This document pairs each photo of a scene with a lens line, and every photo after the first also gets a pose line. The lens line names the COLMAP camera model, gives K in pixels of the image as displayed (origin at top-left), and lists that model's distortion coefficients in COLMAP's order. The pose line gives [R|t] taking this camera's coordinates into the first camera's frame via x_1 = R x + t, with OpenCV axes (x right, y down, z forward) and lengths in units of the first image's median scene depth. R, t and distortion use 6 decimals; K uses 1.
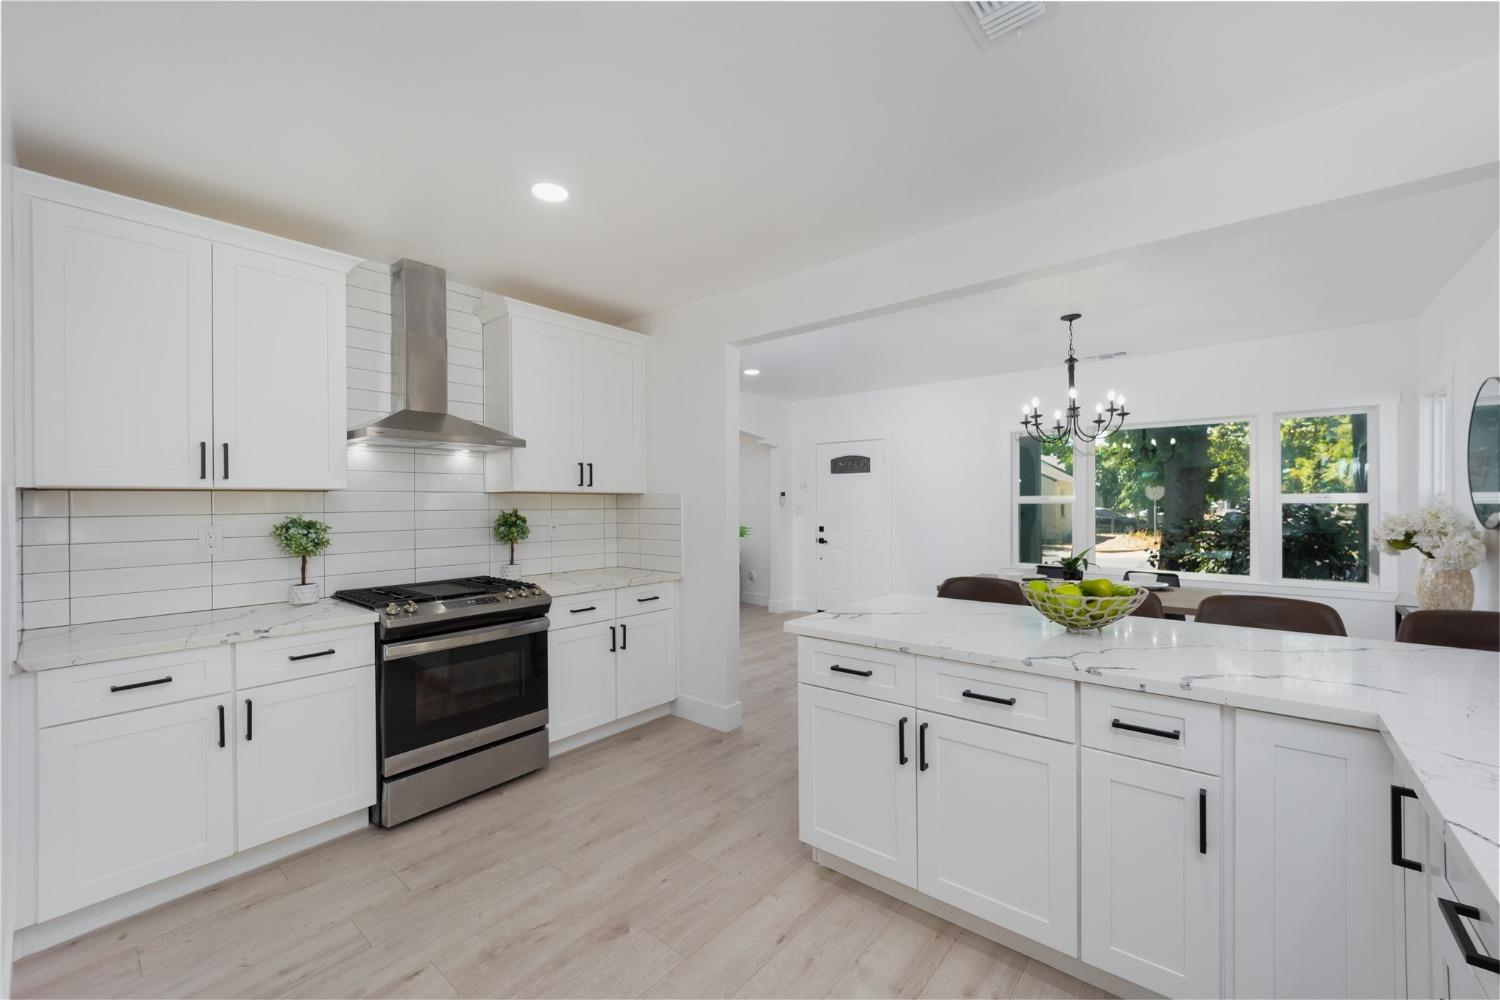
lens RADIAL K [[594.5, 0, 750.0], [0, 594.5, 500.0], [0, 0, 1]] dist [-0.001206, -0.000265]
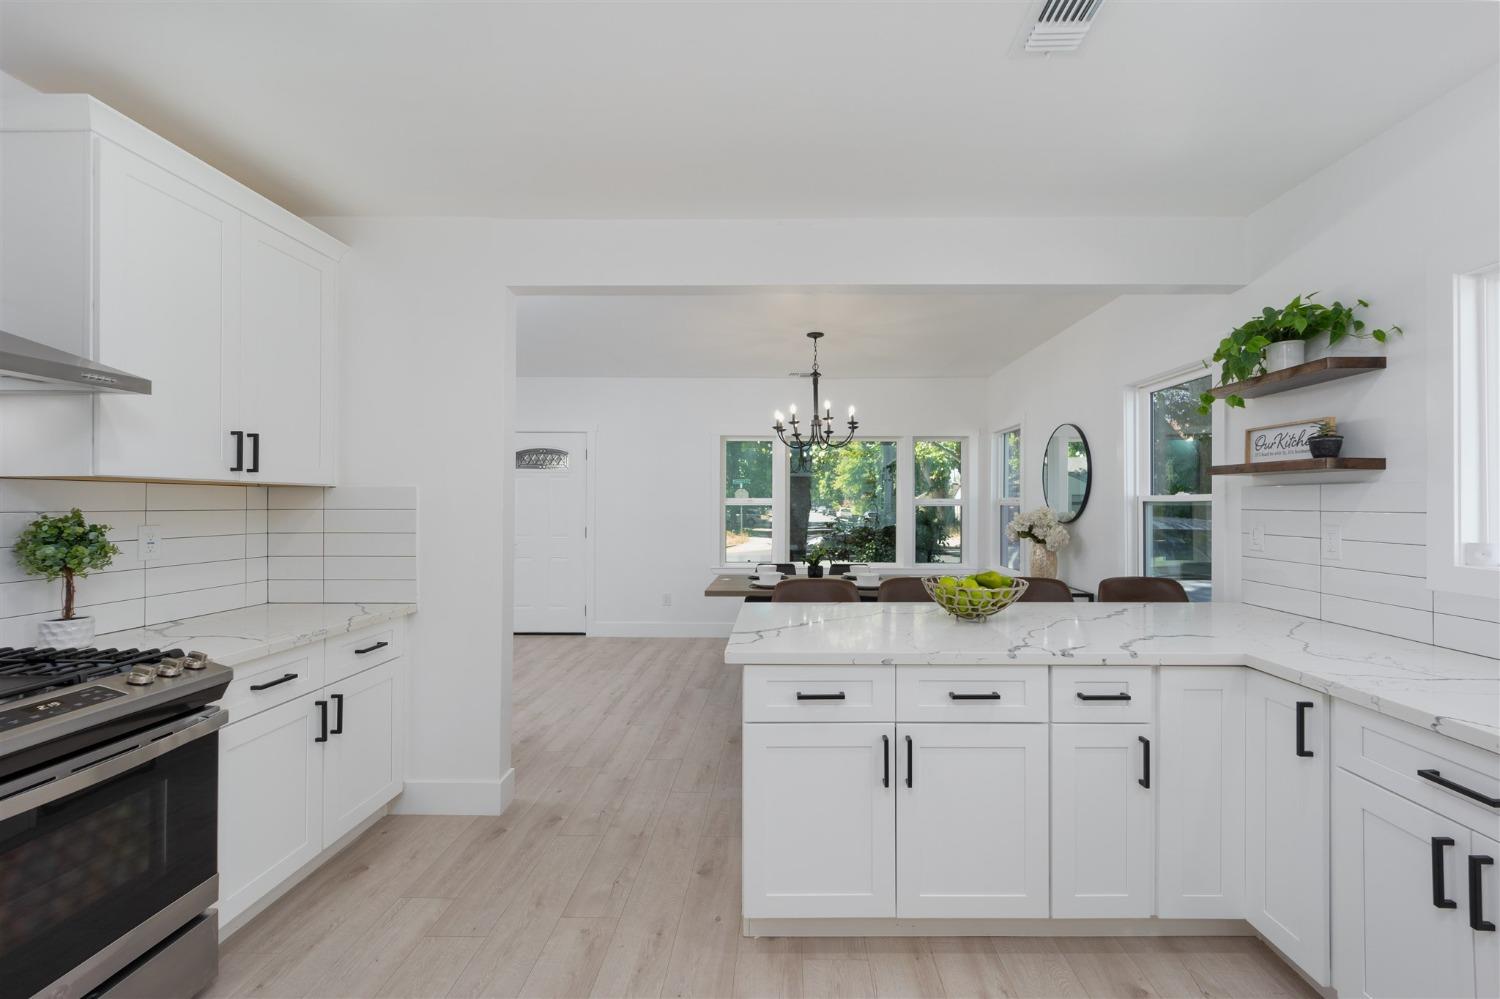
lens RADIAL K [[609.5, 0, 777.4], [0, 609.5, 497.8], [0, 0, 1]] dist [0.000654, -0.000010]
pose [[0.773757, 0.012565, 0.633357, -0.278151], [-0.008890, 0.999920, -0.008977, 0.004130], [-0.633420, 0.001315, 0.773807, 0.219032]]
